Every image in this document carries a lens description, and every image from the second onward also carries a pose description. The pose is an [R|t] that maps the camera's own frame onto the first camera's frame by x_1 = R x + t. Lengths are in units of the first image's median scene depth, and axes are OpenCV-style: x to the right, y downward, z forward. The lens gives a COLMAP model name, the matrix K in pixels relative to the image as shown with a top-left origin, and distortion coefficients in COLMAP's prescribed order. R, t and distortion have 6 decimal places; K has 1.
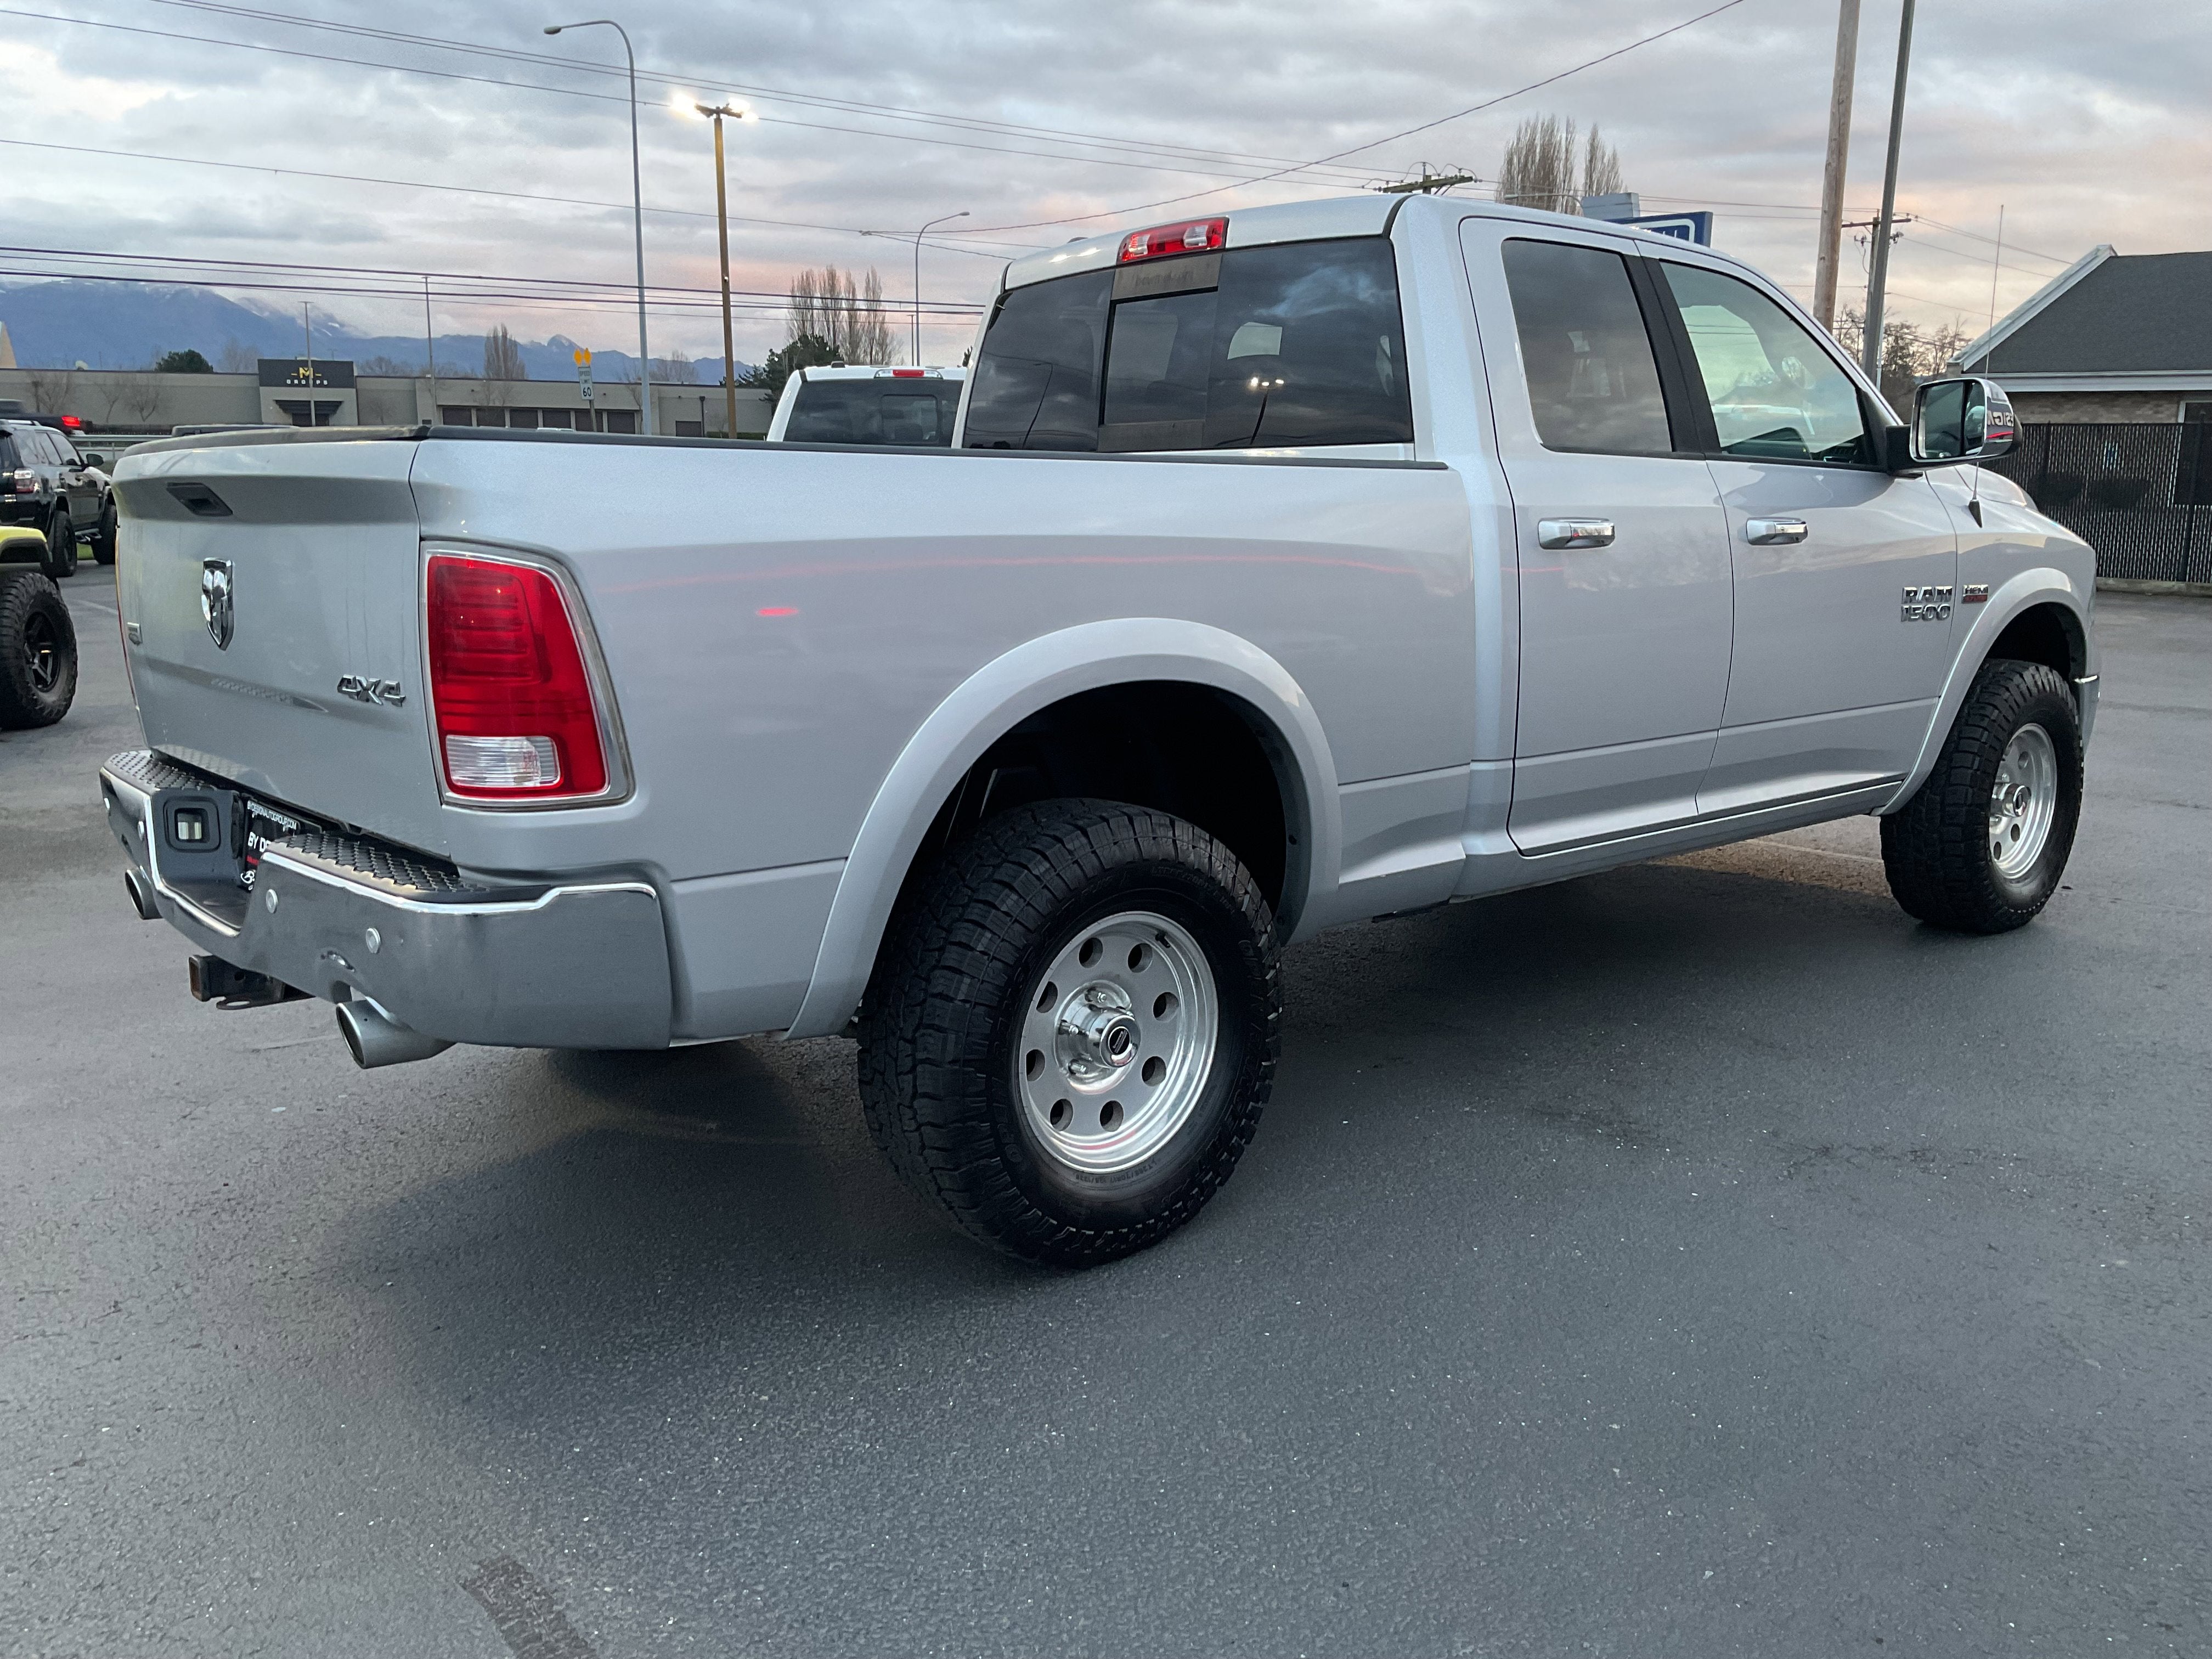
lens RADIAL K [[1879.1, 0, 1106.0], [0, 1879.1, 829.5], [0, 0, 1]] dist [0.037732, -0.070902]
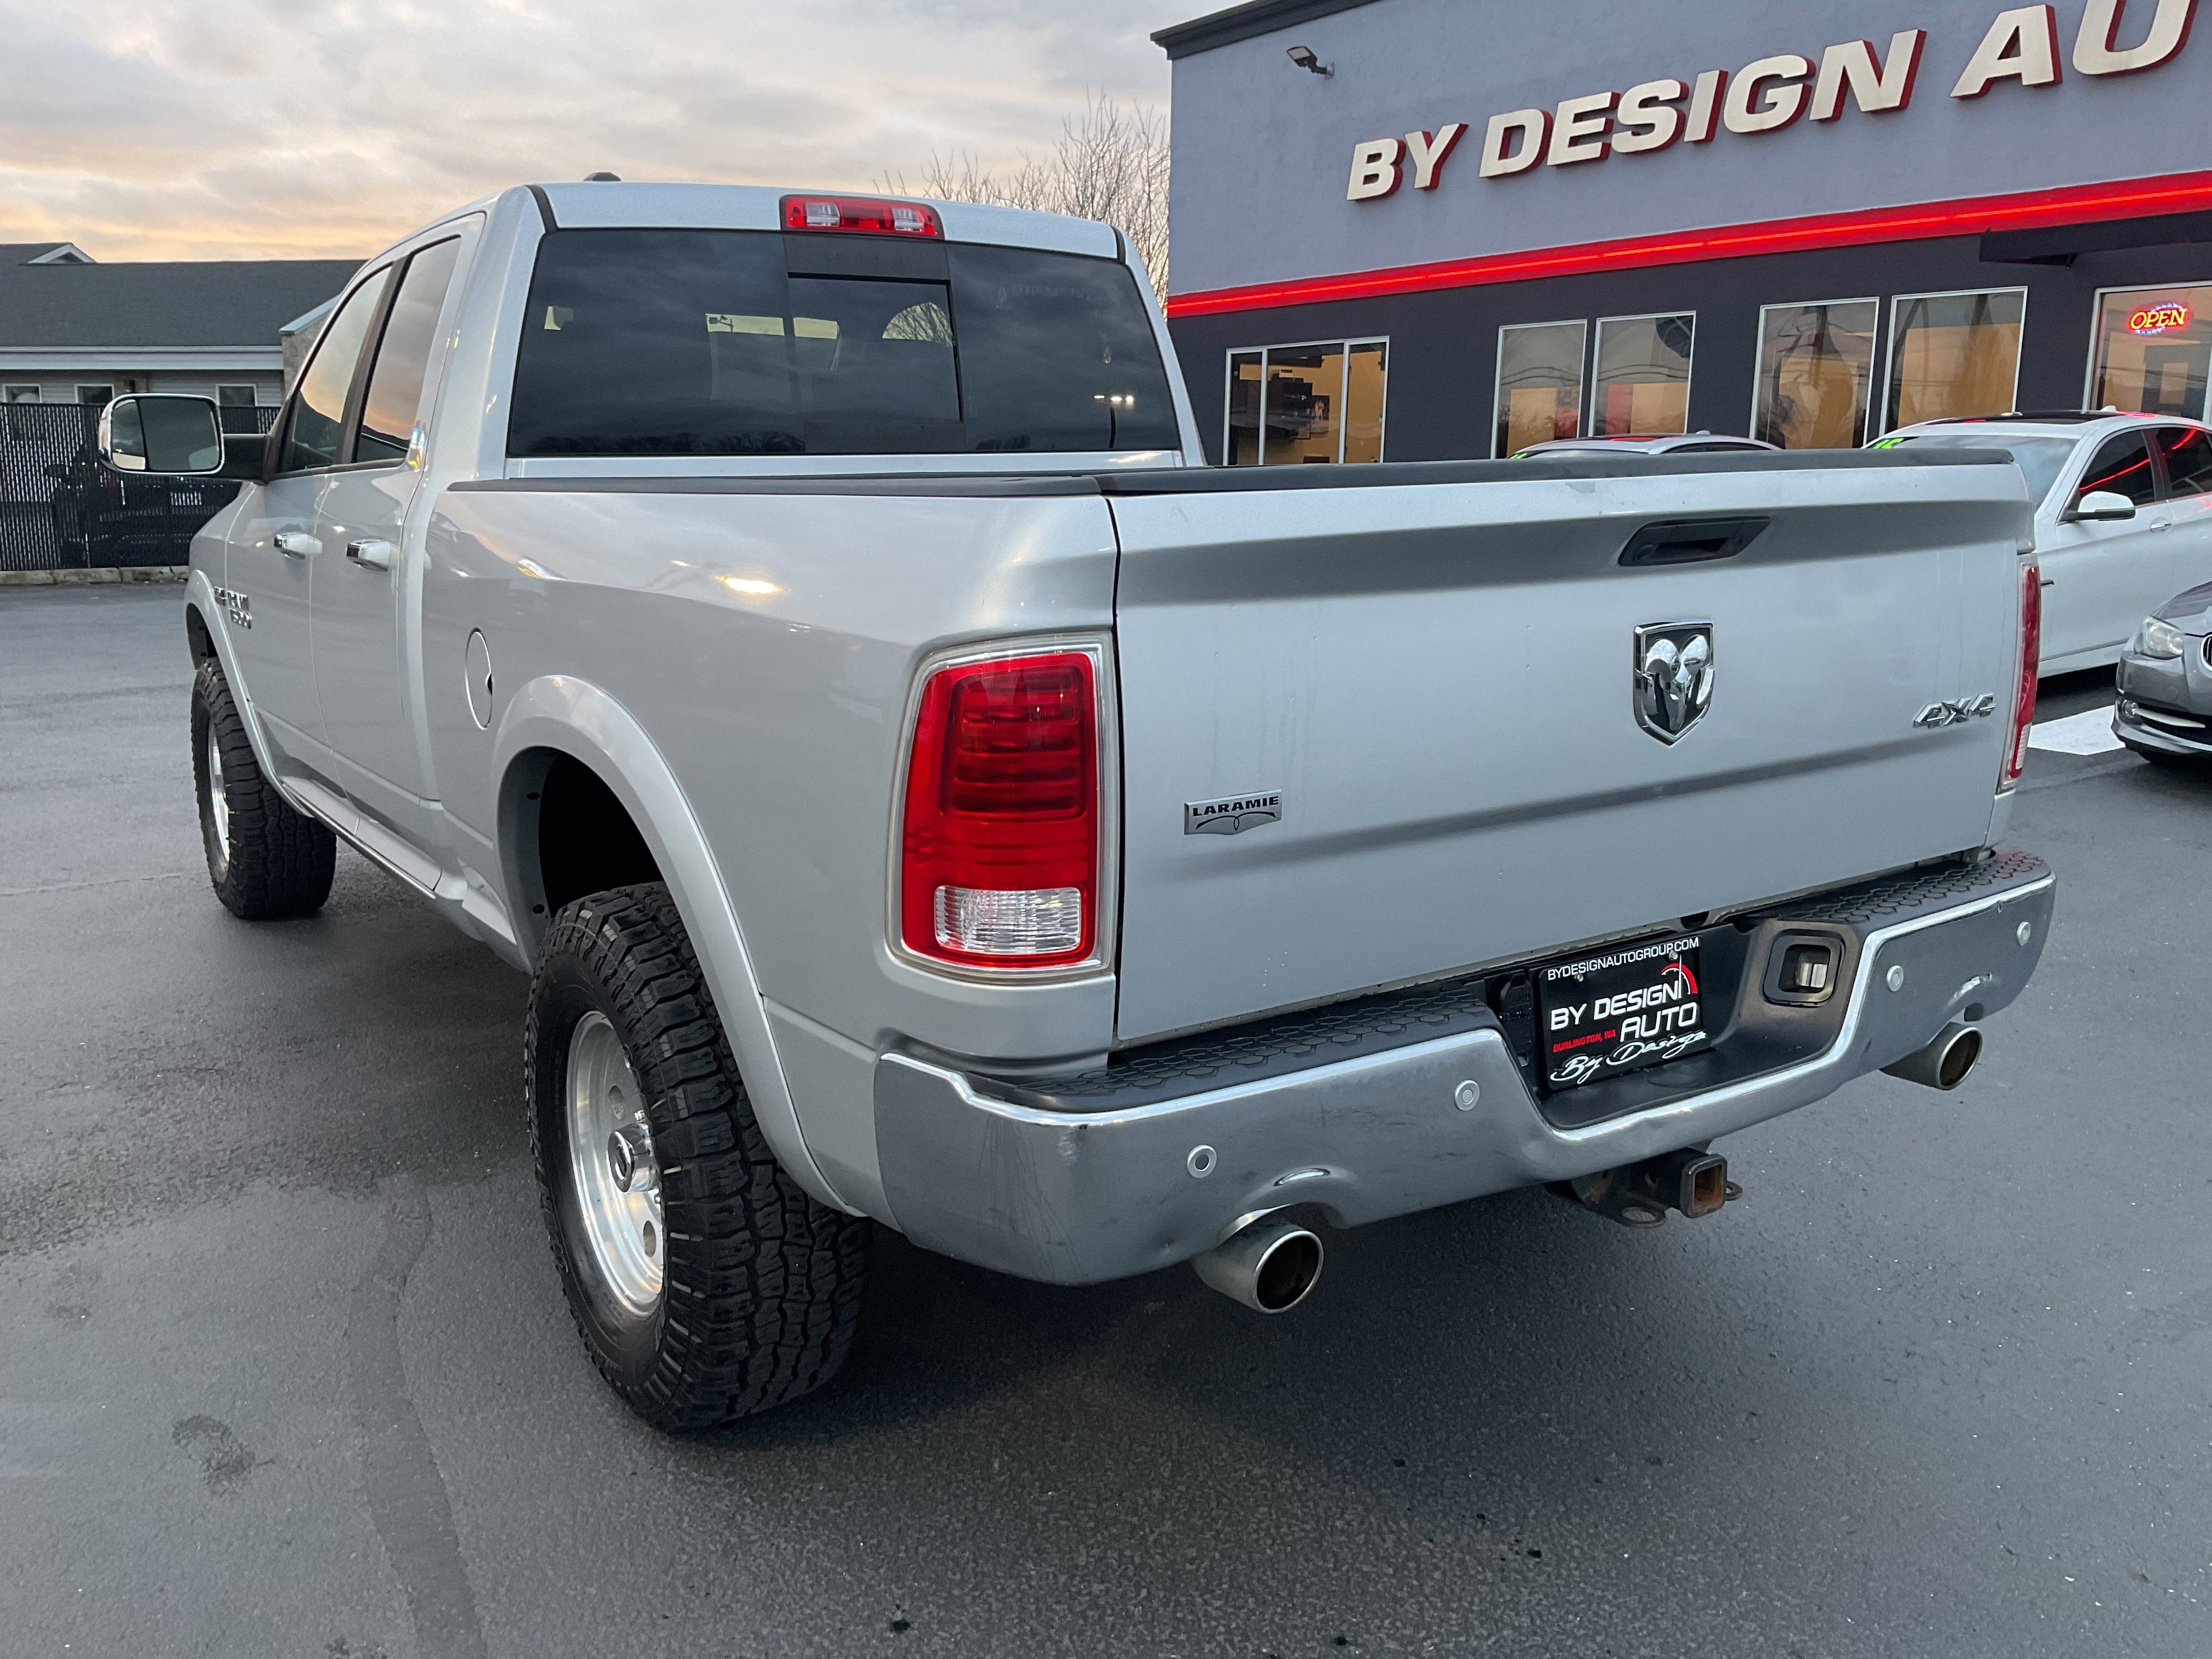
lens RADIAL K [[1896.2, 0, 1106.0], [0, 1896.2, 829.5], [0, 0, 1]] dist [0.034274, -0.060630]
pose [[0.110483, -0.201210, 0.973297, -0.891349], [0.190116, 0.965488, 0.178015, -0.172961], [-0.975525, 0.165372, 0.144923, 0.811656]]
